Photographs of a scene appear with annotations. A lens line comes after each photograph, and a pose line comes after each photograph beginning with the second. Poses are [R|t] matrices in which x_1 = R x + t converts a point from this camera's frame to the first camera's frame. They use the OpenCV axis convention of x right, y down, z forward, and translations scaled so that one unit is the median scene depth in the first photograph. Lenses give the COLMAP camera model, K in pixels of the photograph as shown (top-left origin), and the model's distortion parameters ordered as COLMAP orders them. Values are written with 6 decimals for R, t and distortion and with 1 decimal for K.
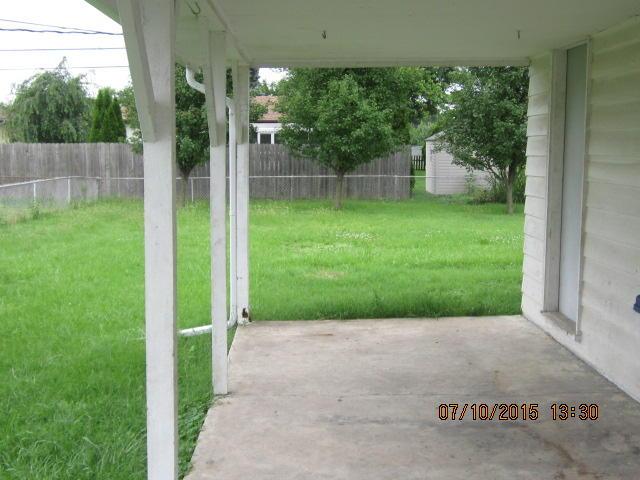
lens RADIAL K [[895.5, 0, 320.0], [0, 895.5, 240.0], [0, 0, 1]] dist [-0.025834, 0.000755]
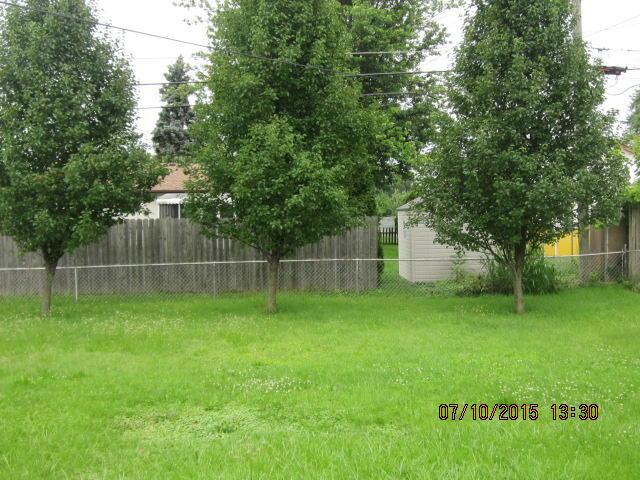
lens RADIAL K [[895.5, 0, 320.0], [0, 895.5, 240.0], [0, 0, 1]] dist [-0.025834, 0.000755]
pose [[0.999483, -0.018482, 0.026313, 0.039353], [0.020501, 0.996691, -0.078652, -0.033425], [-0.024772, 0.079151, 0.996555, 0.300836]]
